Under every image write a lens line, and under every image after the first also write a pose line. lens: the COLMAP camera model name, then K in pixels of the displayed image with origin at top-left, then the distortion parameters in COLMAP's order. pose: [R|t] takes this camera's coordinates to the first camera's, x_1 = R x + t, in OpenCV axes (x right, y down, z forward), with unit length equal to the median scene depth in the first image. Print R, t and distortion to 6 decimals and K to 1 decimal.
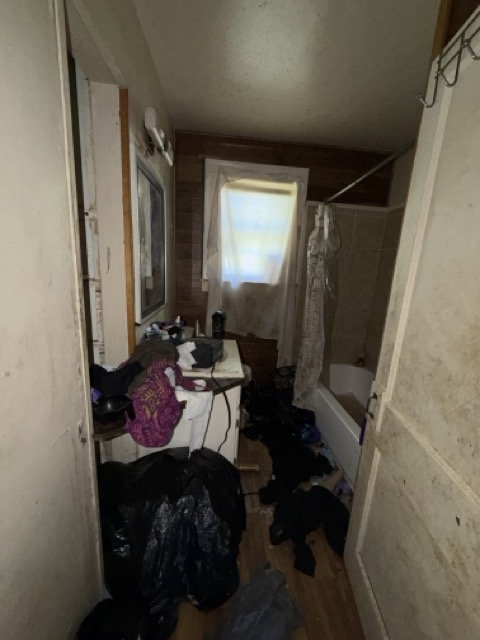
lens RADIAL K [[253.9, 0, 240.3], [0, 253.9, 320.3], [0, 0, 1]] dist [-0.001306, 0.000340]
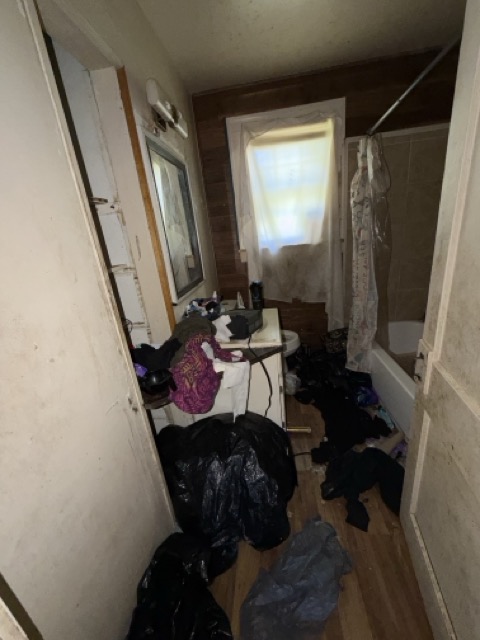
lens RADIAL K [[253.9, 0, 240.4], [0, 253.9, 319.8], [0, 0, 1]] dist [-0.001306, 0.000340]
pose [[0.969360, -0.096043, -0.226092, 0.100390], [0.122902, 0.986540, 0.107859, -0.000601], [0.212689, -0.132341, 0.968116, 0.015854]]
